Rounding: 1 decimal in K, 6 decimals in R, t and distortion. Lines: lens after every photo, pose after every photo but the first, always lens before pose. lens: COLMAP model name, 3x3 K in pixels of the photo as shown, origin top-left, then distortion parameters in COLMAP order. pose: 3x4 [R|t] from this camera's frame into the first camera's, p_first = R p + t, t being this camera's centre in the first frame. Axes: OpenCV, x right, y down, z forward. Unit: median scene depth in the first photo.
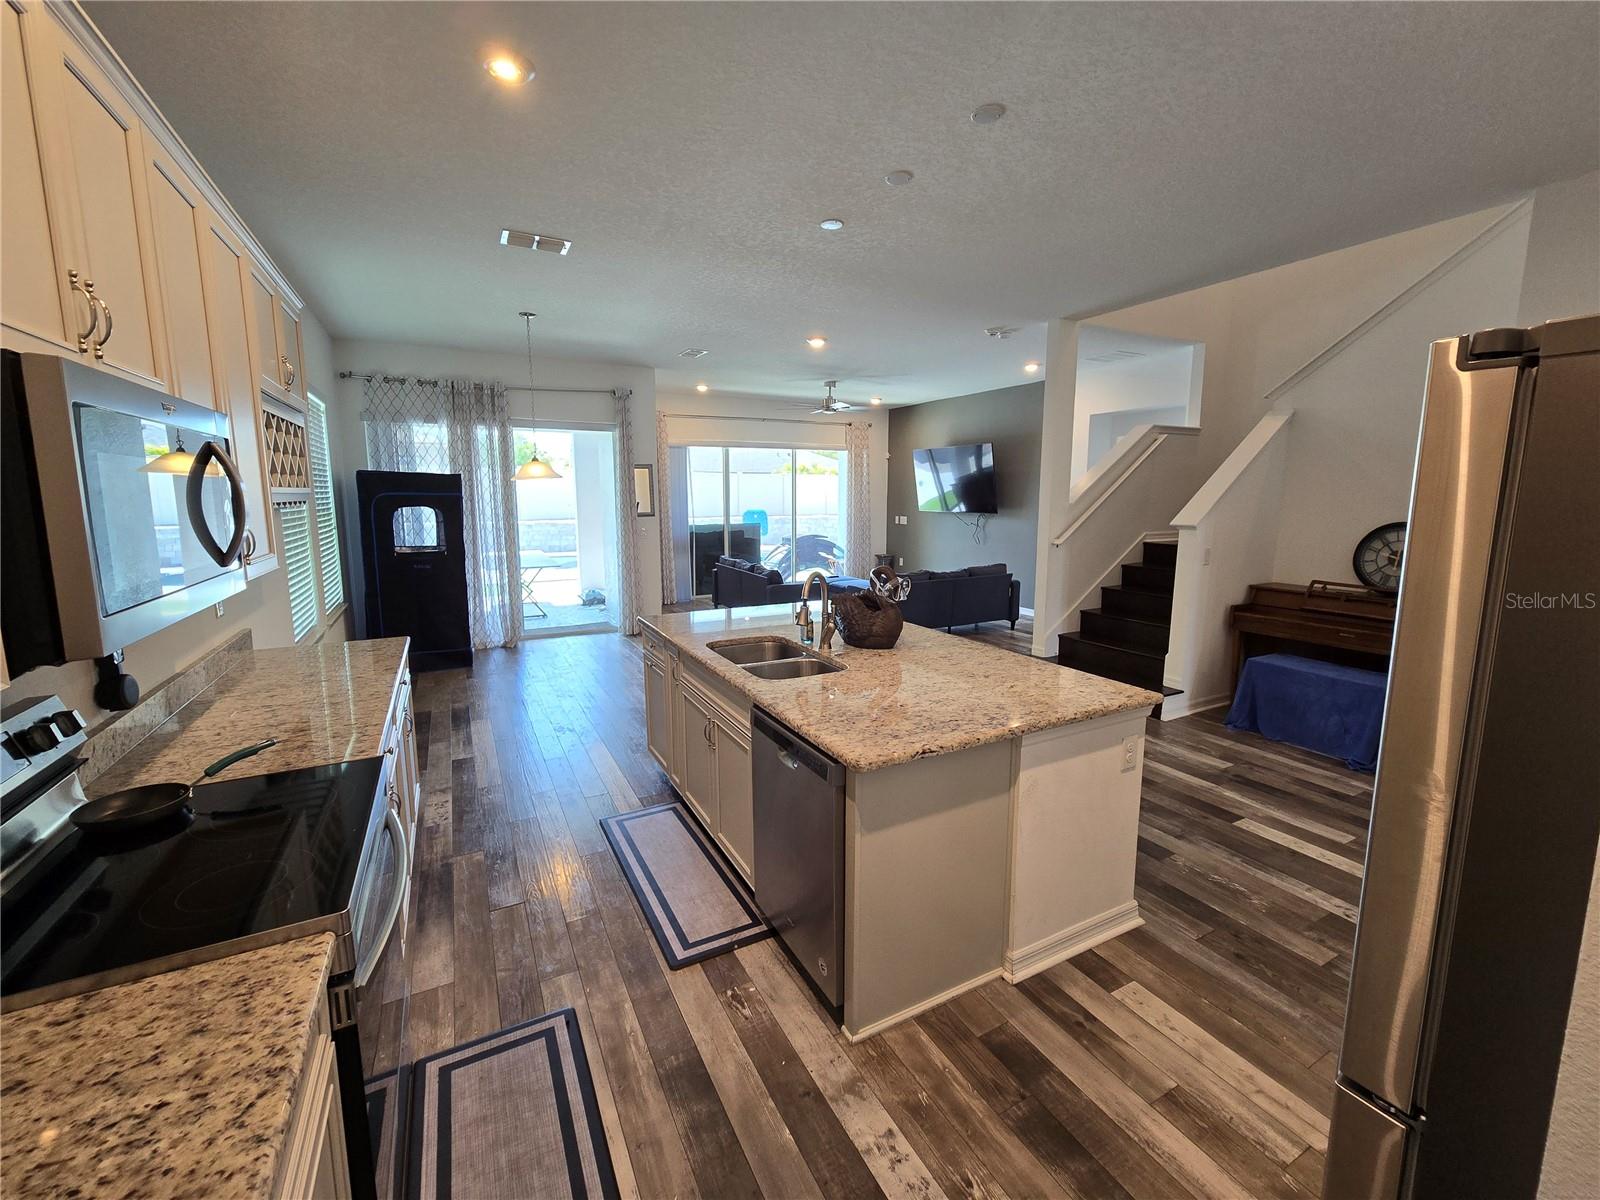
lens RADIAL K [[658.1, 0, 799.8], [0, 658.1, 587.5], [0, 0, 1]] dist [-0.000813, 0.000584]
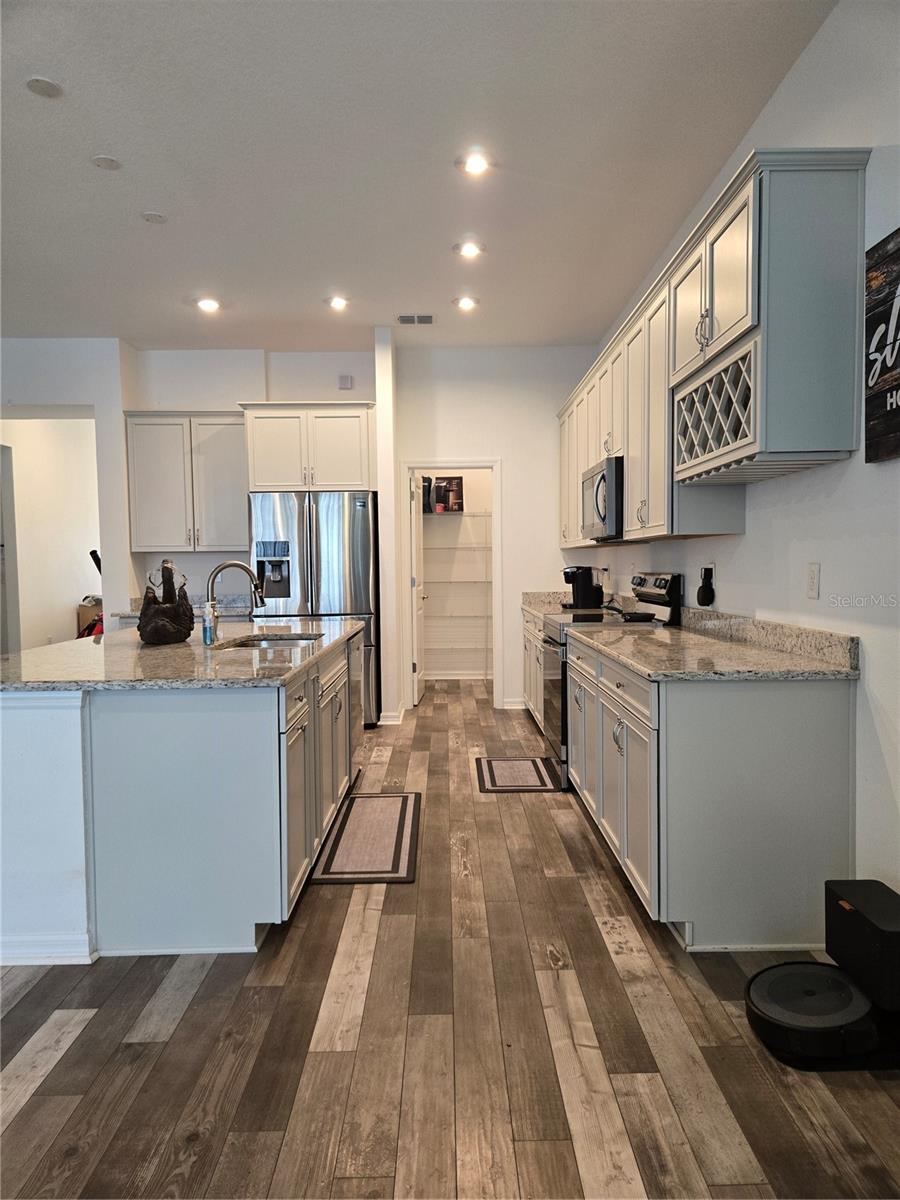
lens RADIAL K [[794.7, 0, 449.2], [0, 794.7, 606.2], [0, 0, 1]] dist [0.008391, 0.002248]
pose [[-0.887482, -0.018379, 0.460476, -0.293536], [0.074006, 0.980552, 0.181772, -0.053682], [-0.454861, 0.195397, -0.868862, 0.660918]]
